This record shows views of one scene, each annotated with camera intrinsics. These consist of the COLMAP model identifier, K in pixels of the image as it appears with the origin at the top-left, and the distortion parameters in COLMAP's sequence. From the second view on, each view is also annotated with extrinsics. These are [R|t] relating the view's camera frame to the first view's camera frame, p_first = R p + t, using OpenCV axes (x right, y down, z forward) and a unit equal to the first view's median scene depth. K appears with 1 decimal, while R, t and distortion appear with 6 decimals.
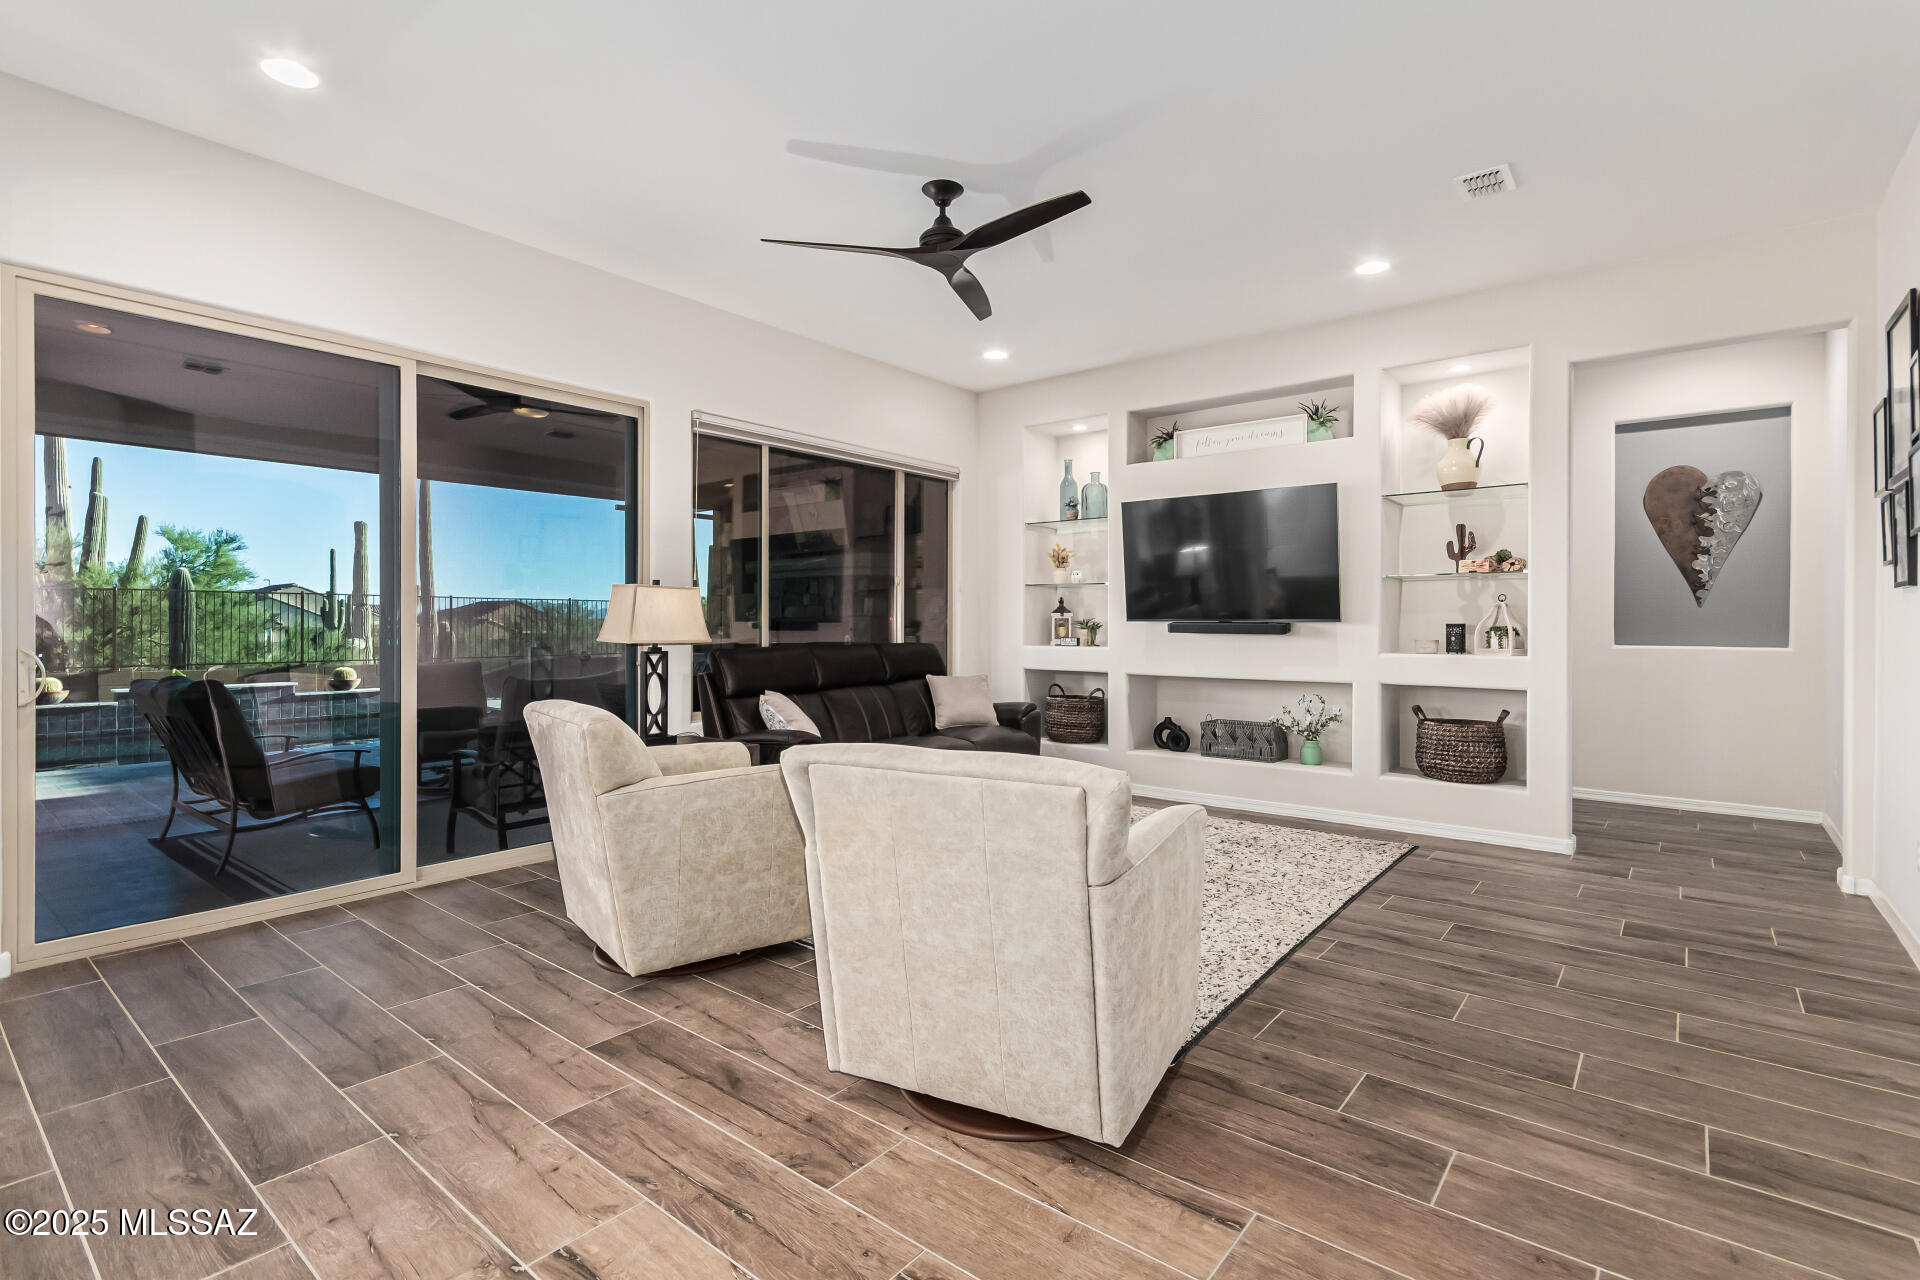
lens RADIAL K [[892.6, 0, 977.2], [0, 892.6, 620.9], [0, 0, 1]] dist [0.005589, -0.002773]
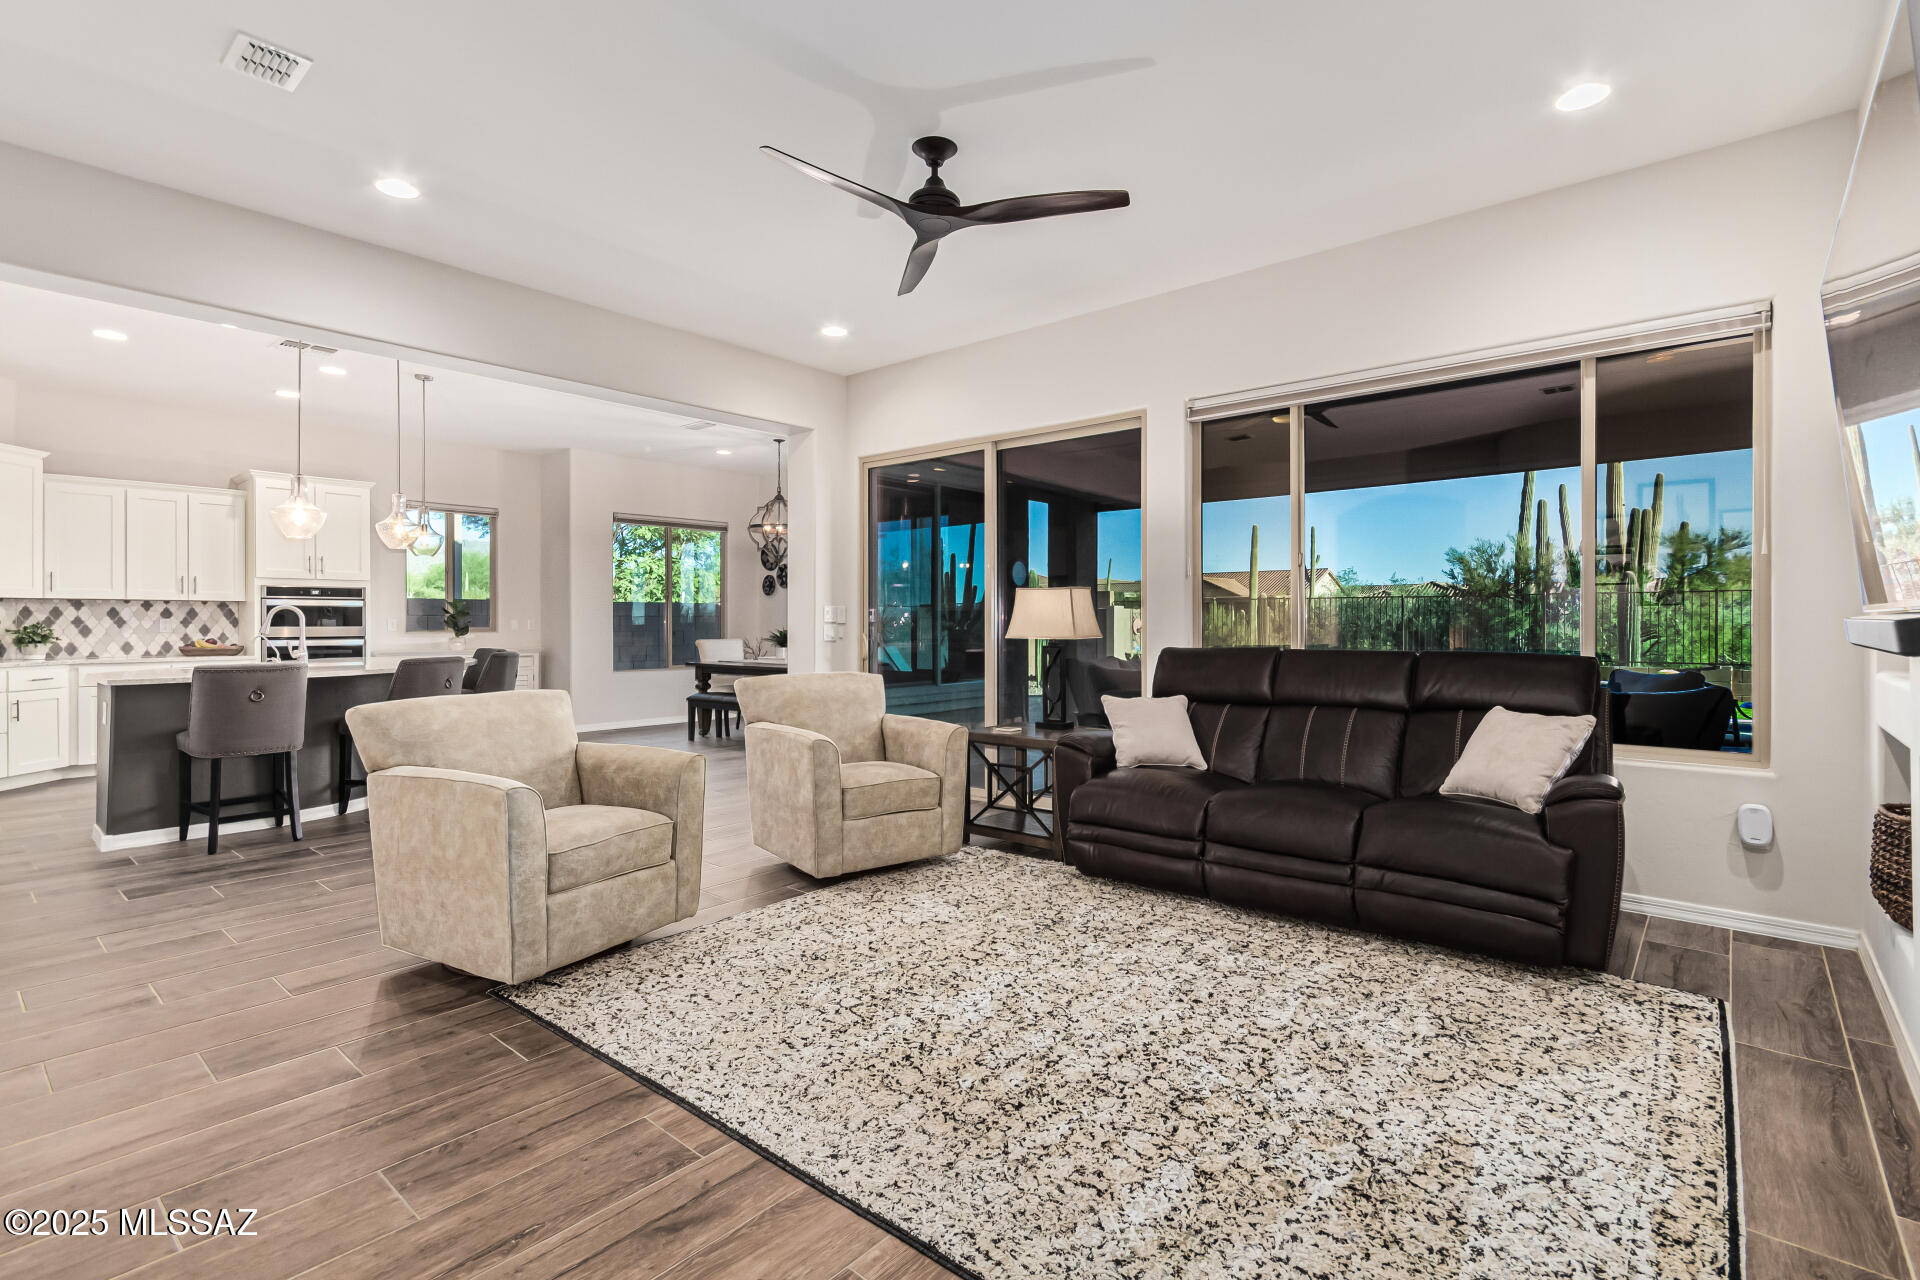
lens RADIAL K [[892.6, 0, 971.7], [0, 892.6, 621.6], [0, 0, 1]] dist [0.005589, -0.002773]
pose [[-0.027993, -0.003411, -0.999602, 0.604728], [0.004695, 0.999983, -0.003544, 0.004998], [0.999597, -0.004793, -0.027977, 0.731719]]
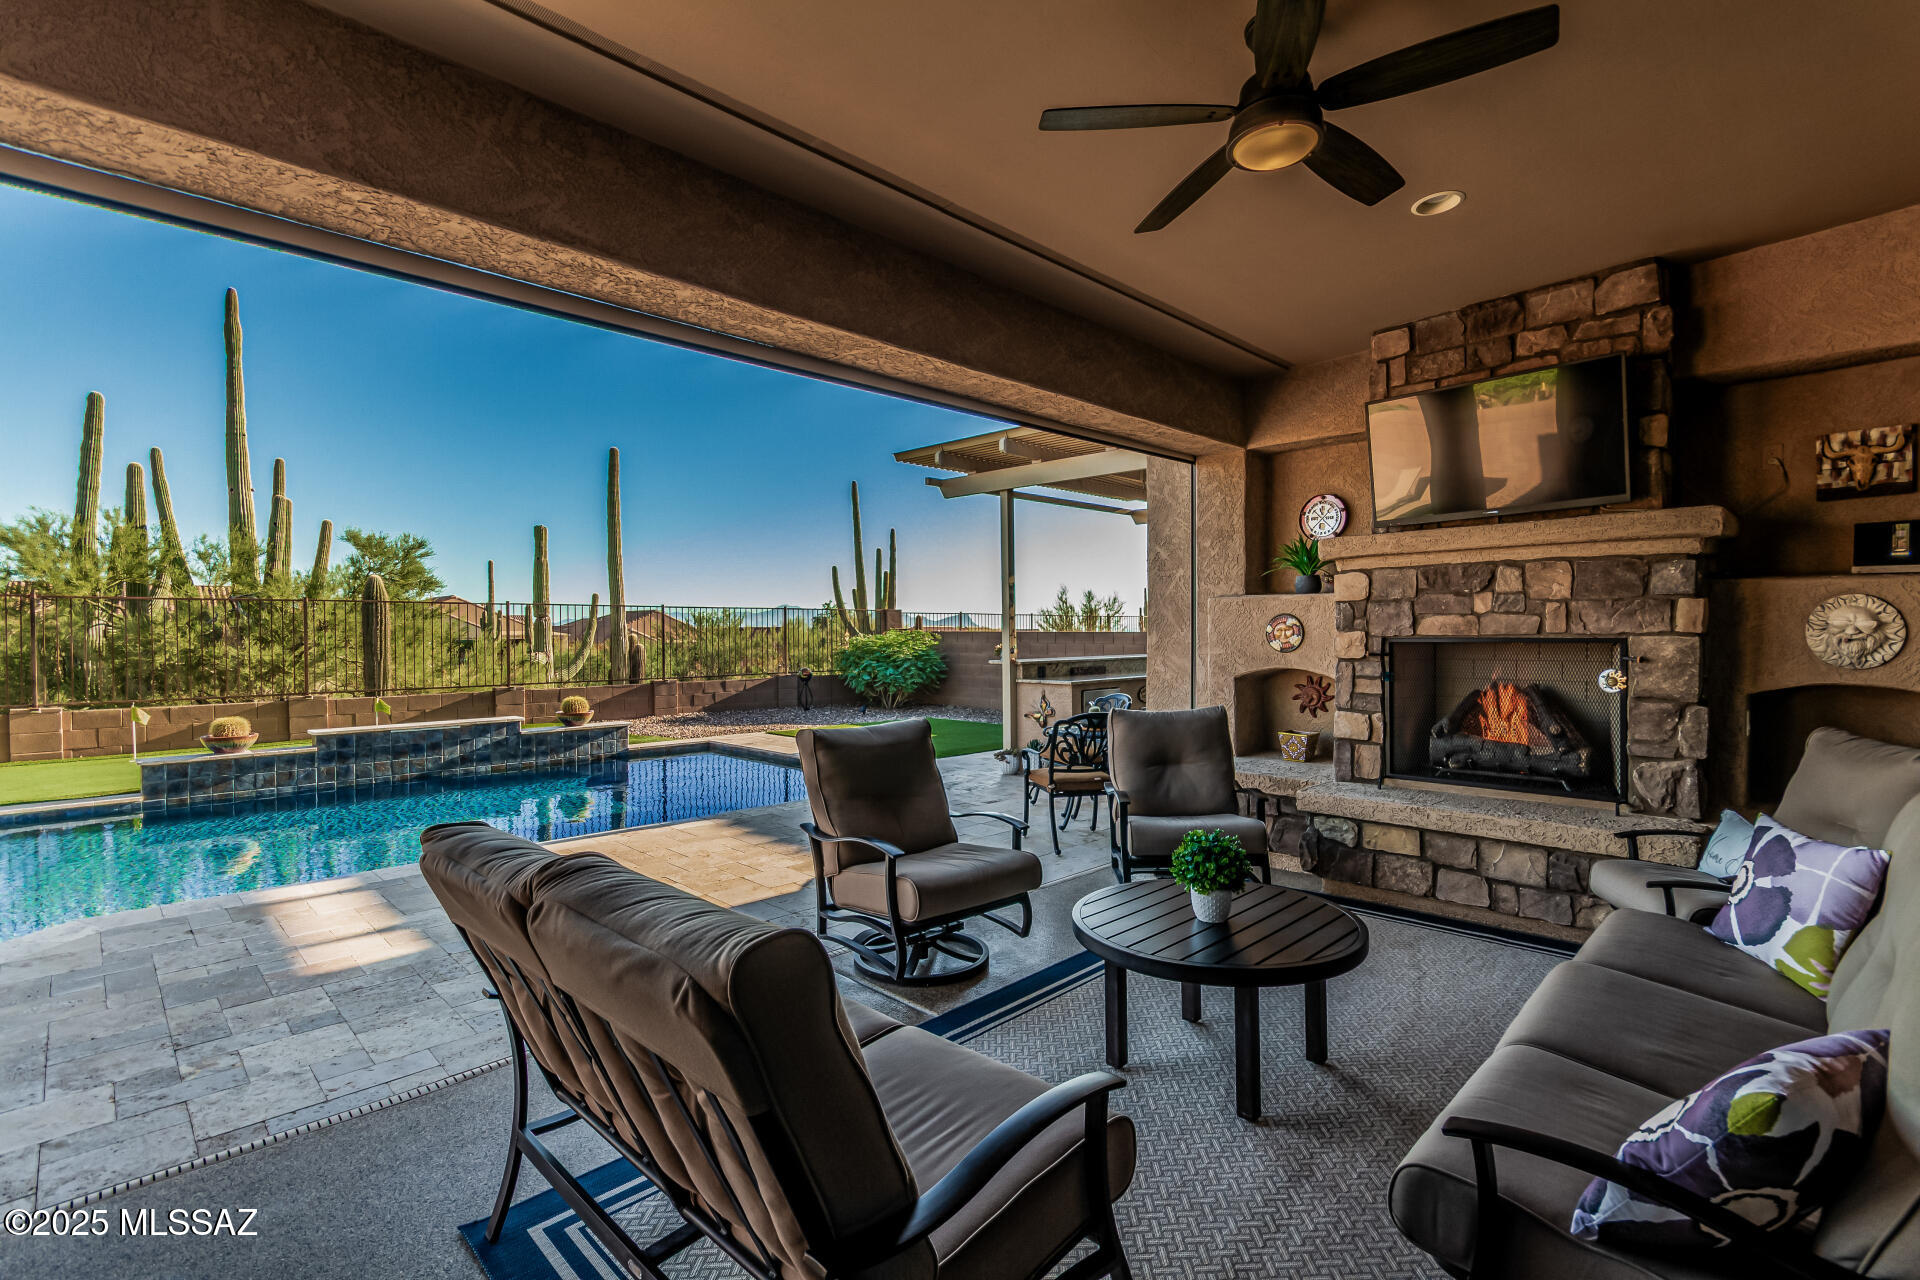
lens RADIAL K [[892.6, 0, 971.2], [0, 892.6, 636.8], [0, 0, 1]] dist [0.005589, -0.002773]
pose [[0.993318, -0.005562, -0.115276, -0.648372], [0.006798, 0.999923, 0.010335, -0.016228], [0.115209, -0.011049, 0.993280, 0.627349]]
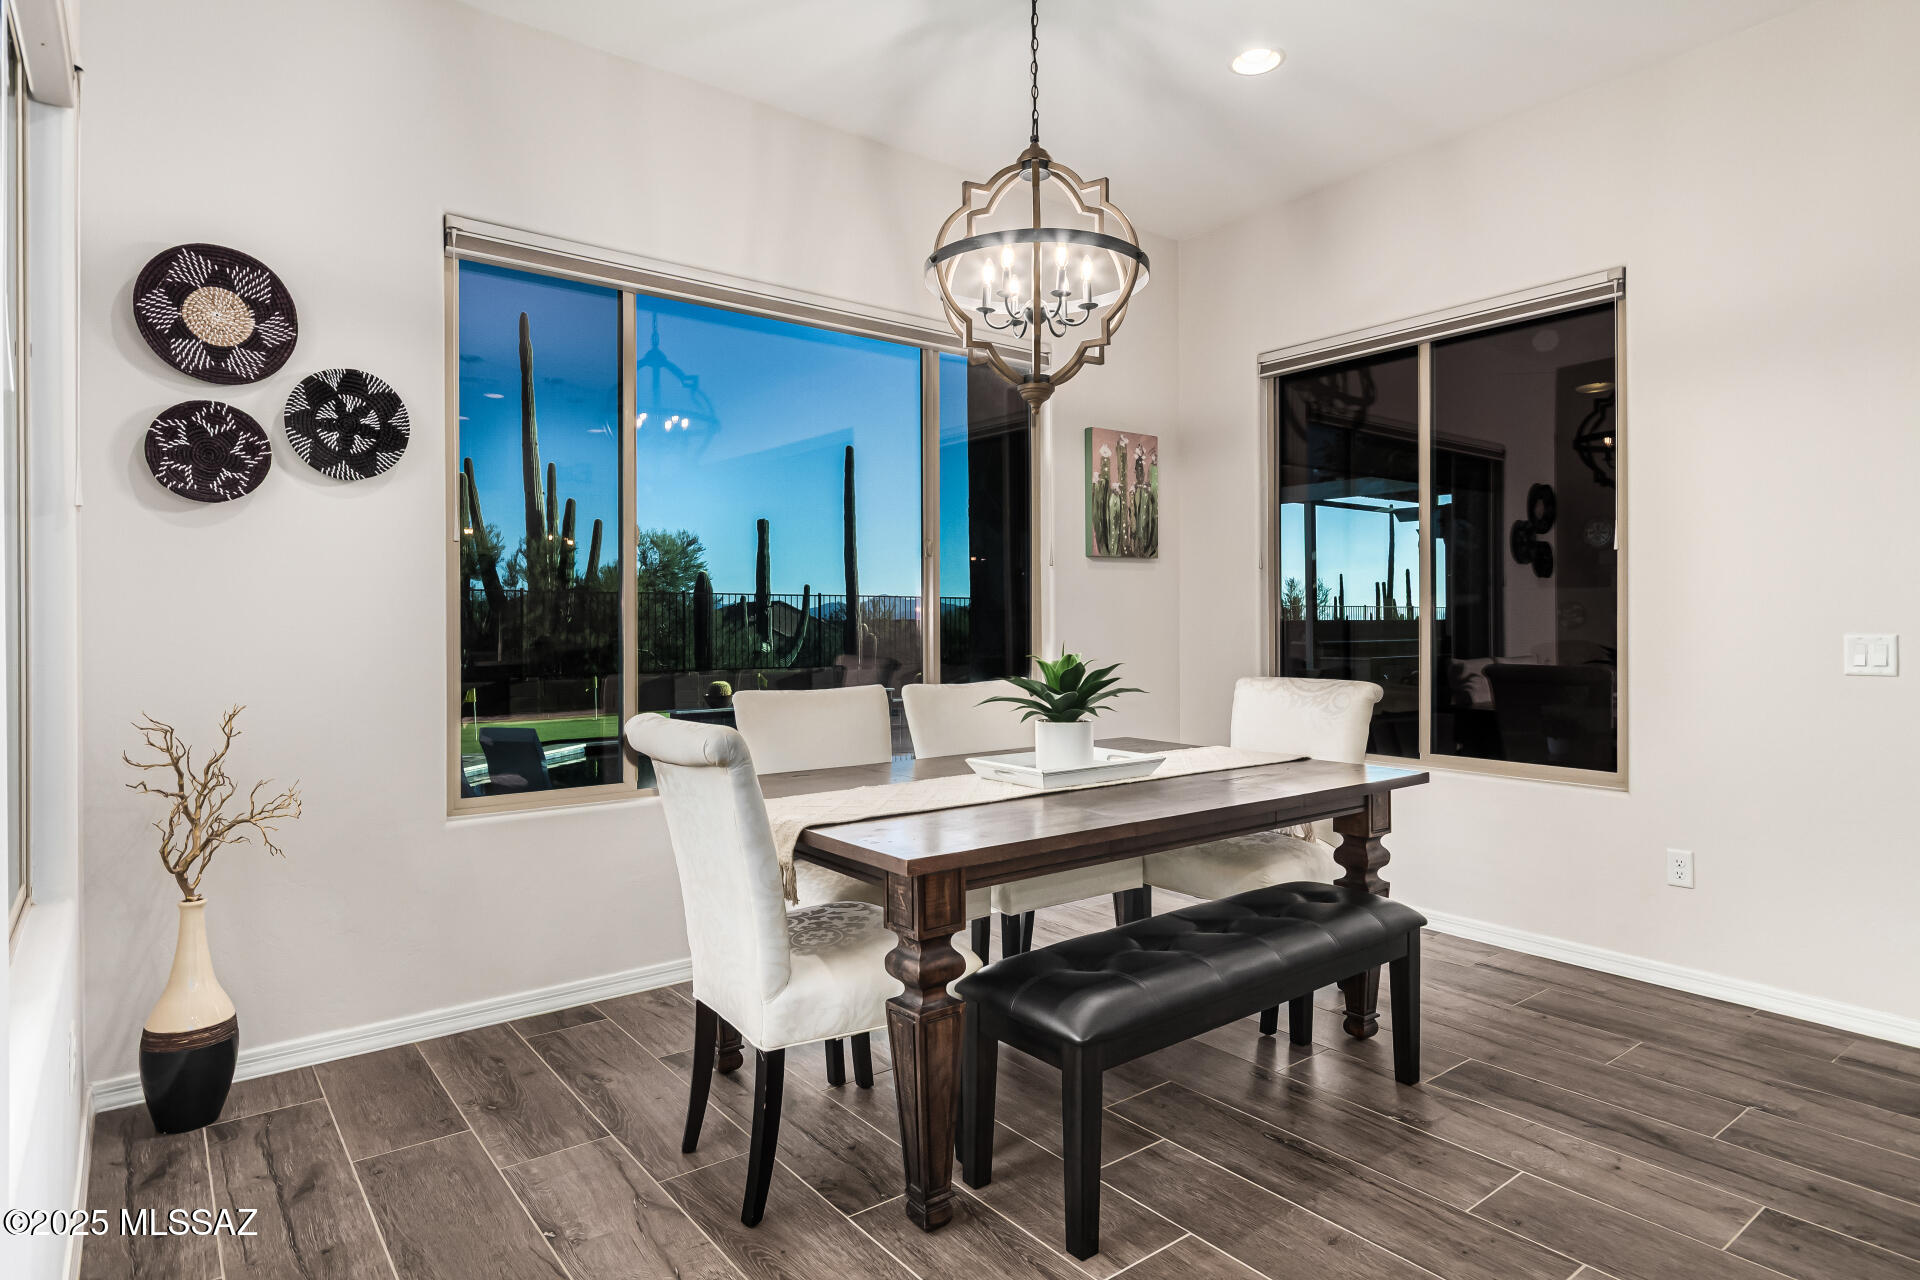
lens RADIAL K [[1045.6, 0, 958.6], [0, 1045.6, 626.7], [0, 0, 1]] dist [0.000675, -0.000709]
pose [[0.971303, -0.006034, -0.237769, -0.965327], [0.007467, 0.999959, 0.005127, -0.004896], [0.237728, -0.006756, 0.971308, -0.185691]]
